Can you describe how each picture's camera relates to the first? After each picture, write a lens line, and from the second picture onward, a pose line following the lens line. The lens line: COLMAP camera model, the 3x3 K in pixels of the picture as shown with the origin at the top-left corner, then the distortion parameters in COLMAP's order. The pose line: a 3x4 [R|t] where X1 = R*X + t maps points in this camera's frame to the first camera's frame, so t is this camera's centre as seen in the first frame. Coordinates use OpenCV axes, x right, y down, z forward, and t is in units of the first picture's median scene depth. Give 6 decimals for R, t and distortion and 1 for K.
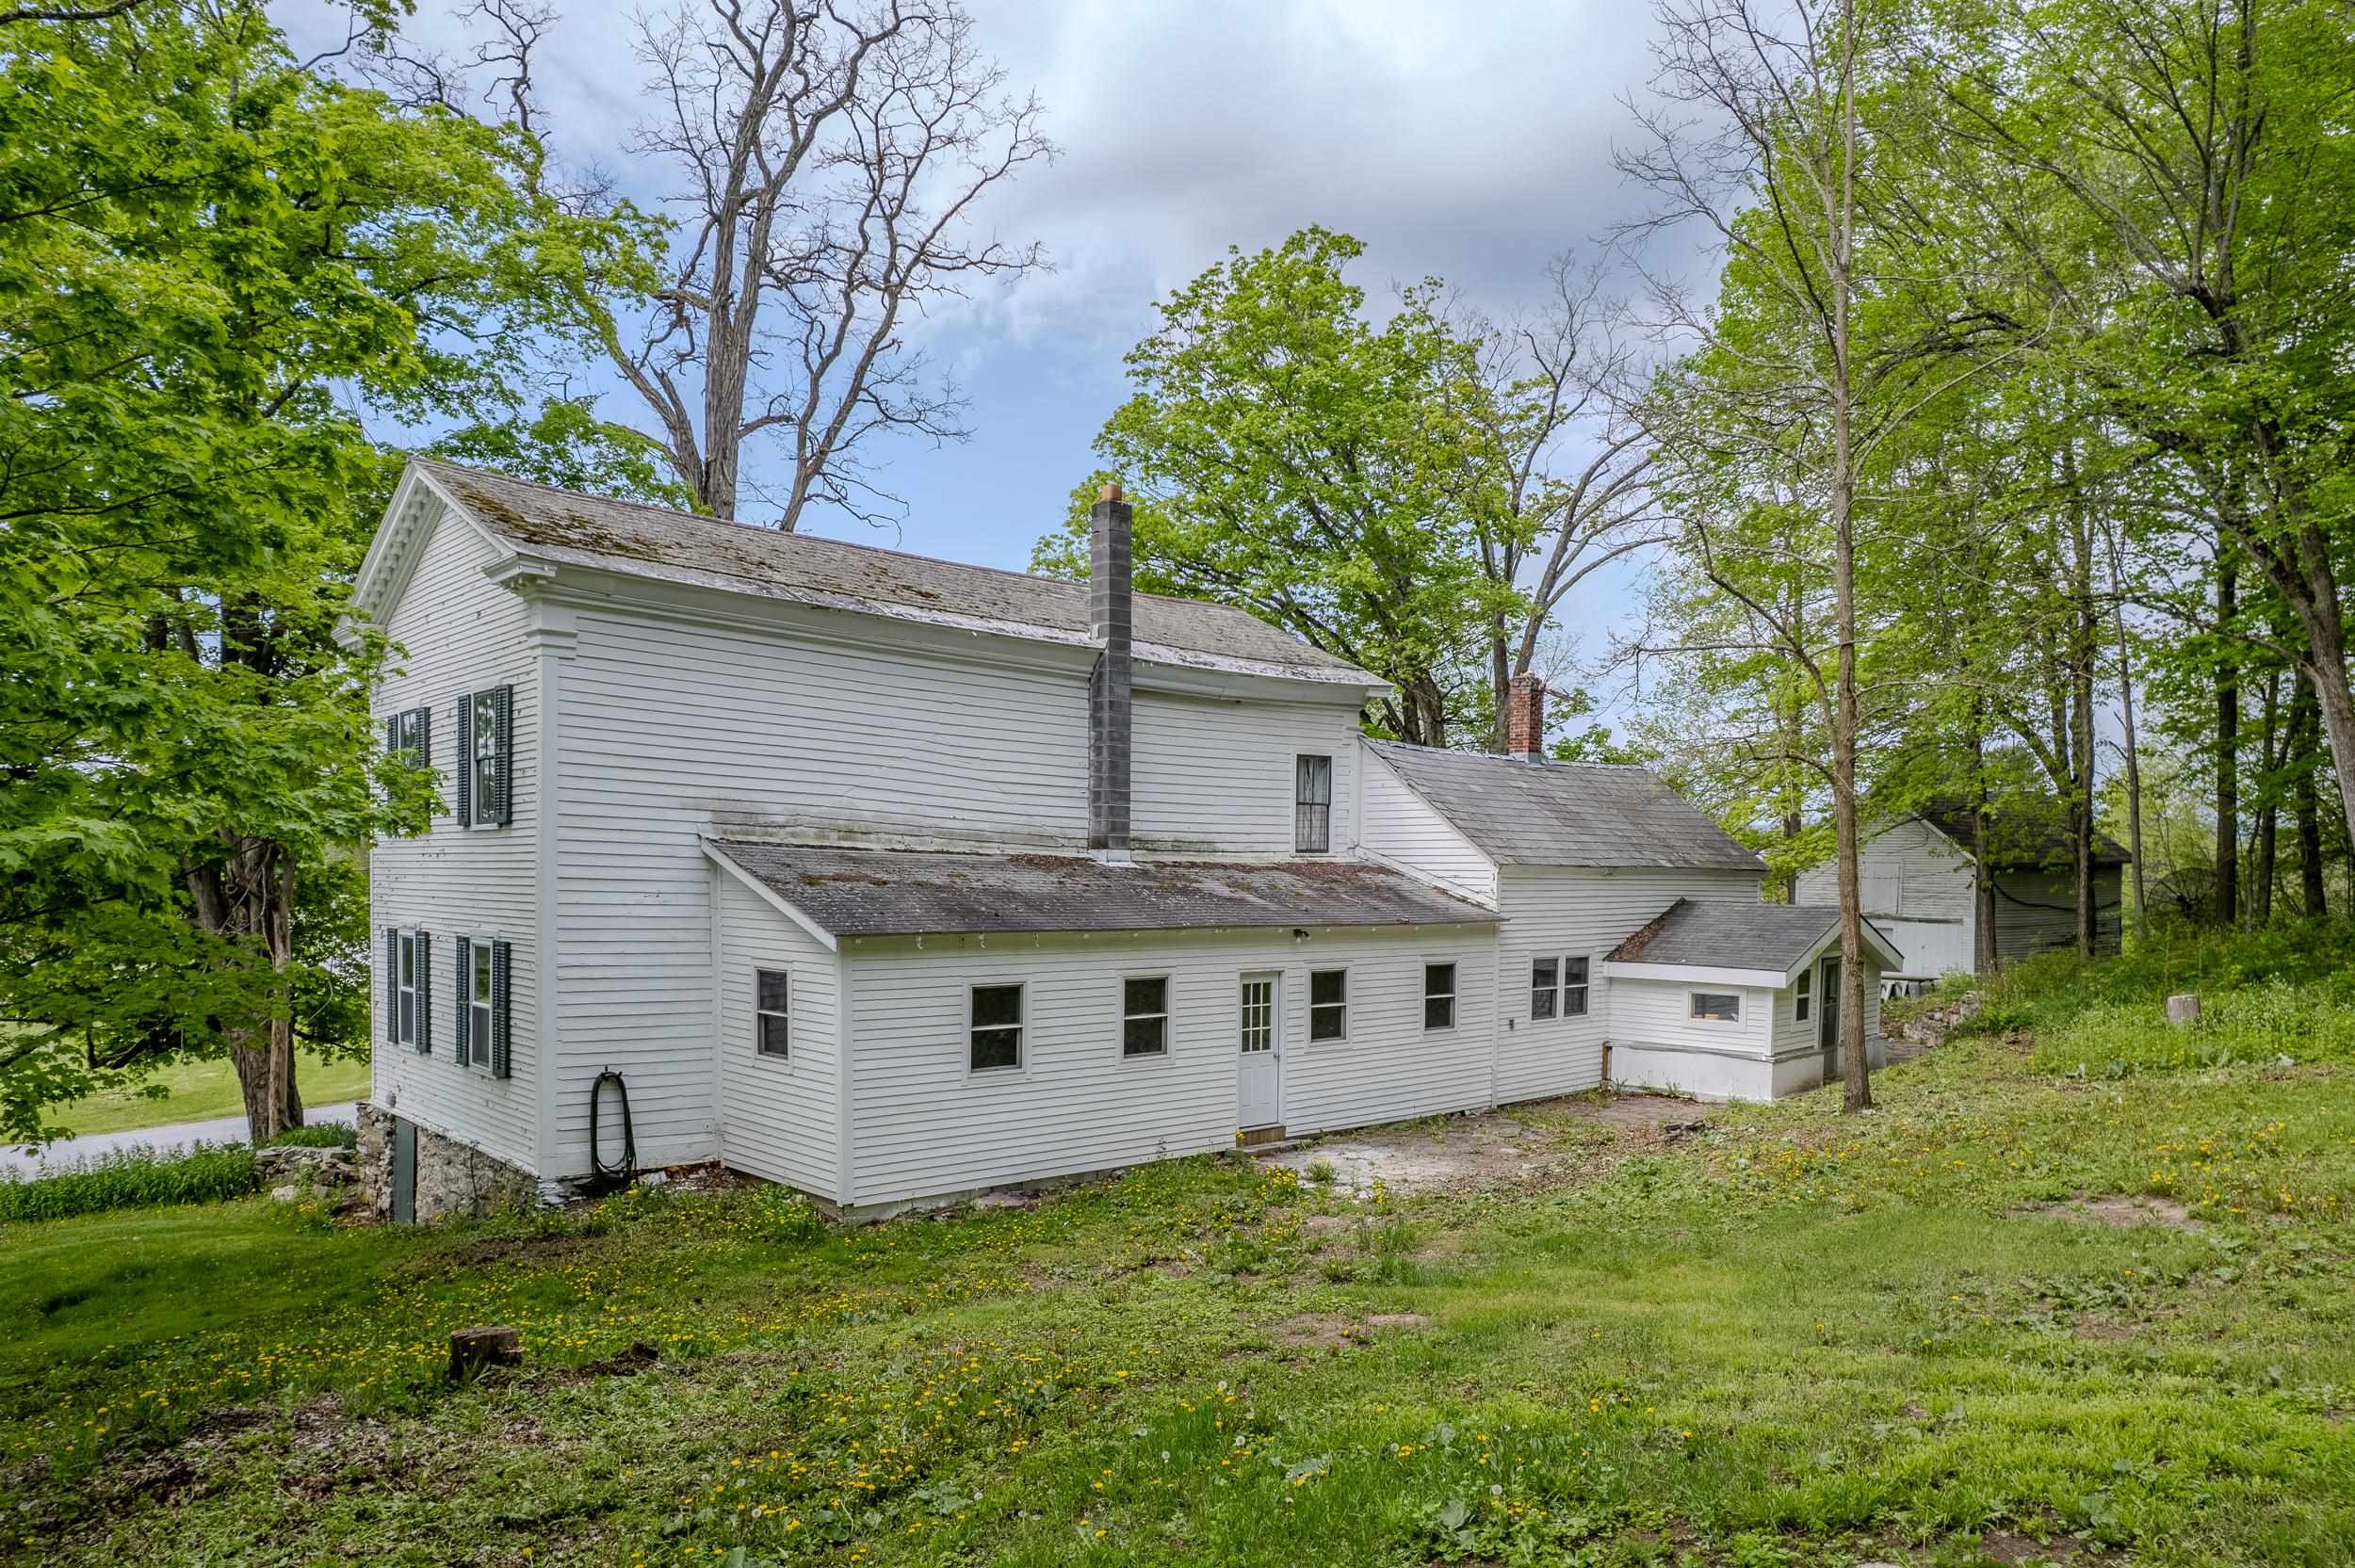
lens RADIAL K [[1499.5, 0, 1174.9], [0, 1499.5, 780.2], [0, 0, 1]] dist [-0.026193, -0.000118]
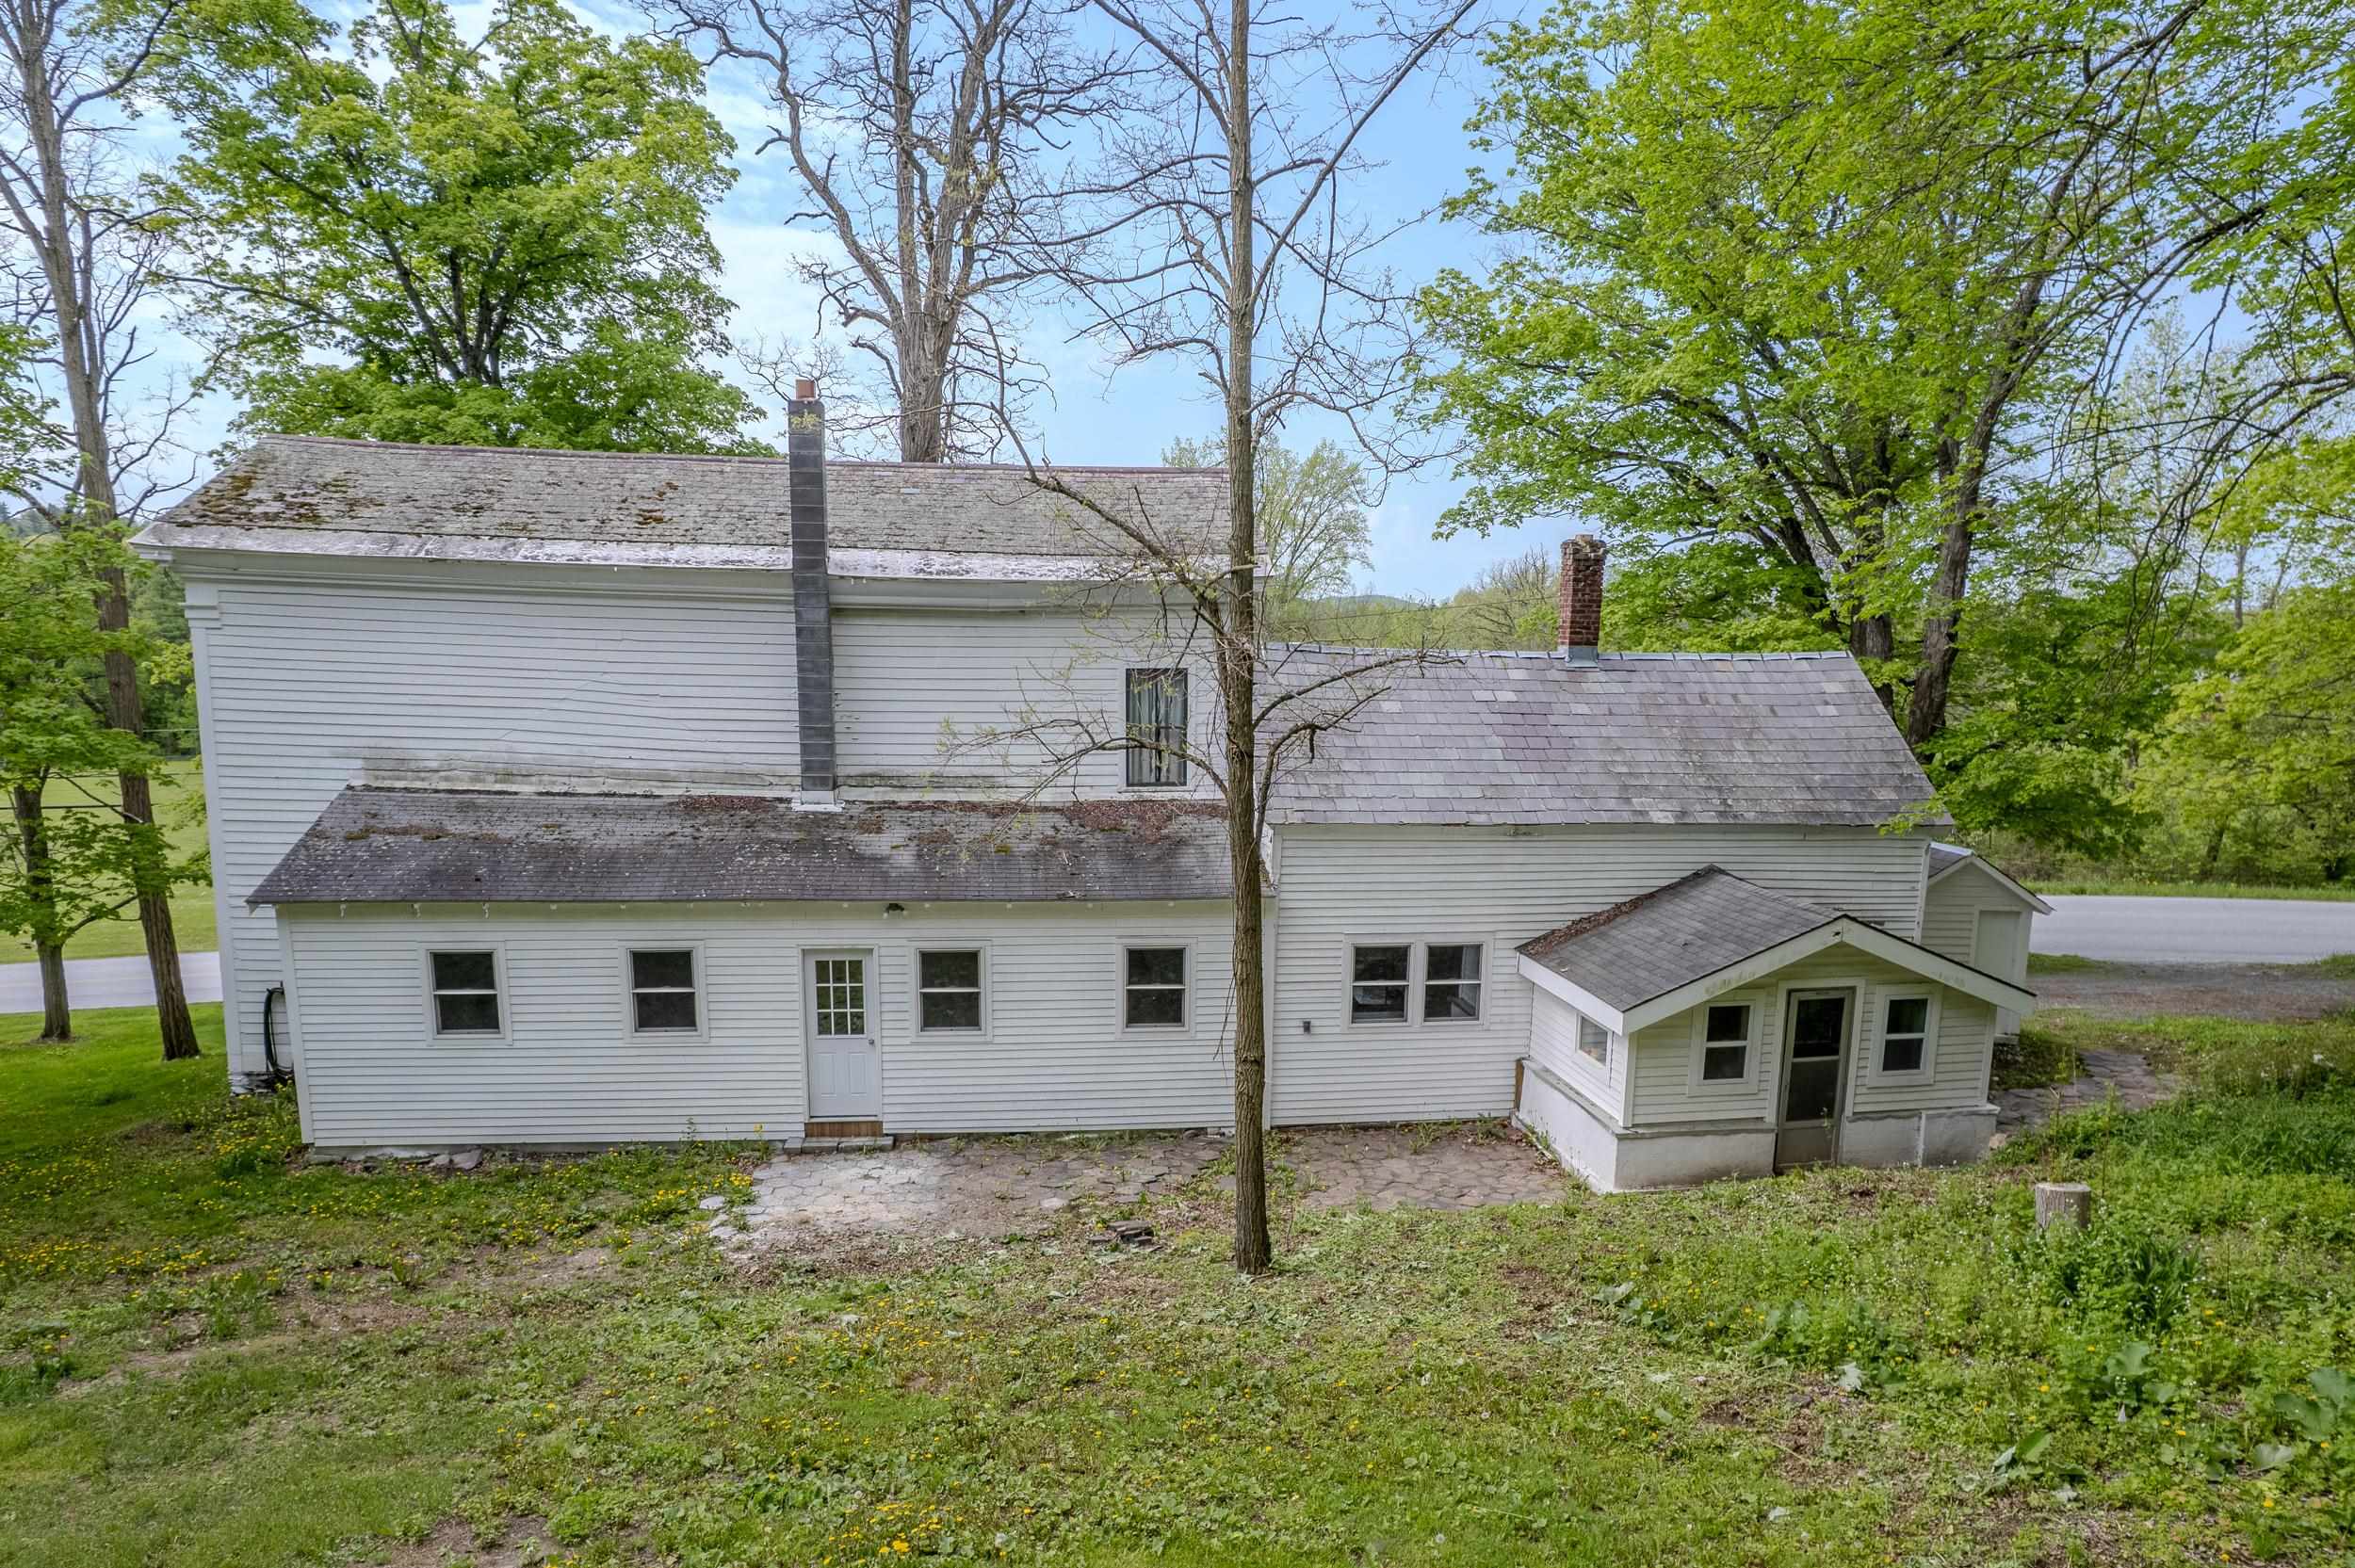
lens RADIAL K [[1499.5, 0, 1178.5], [0, 1499.5, 792.1], [0, 0, 1]] dist [-0.026193, -0.000118]
pose [[0.822550, 0.051962, -0.566313, 0.713098], [0.030076, 0.990449, 0.134563, -0.074612], [0.567896, -0.127717, 0.813131, 0.412369]]
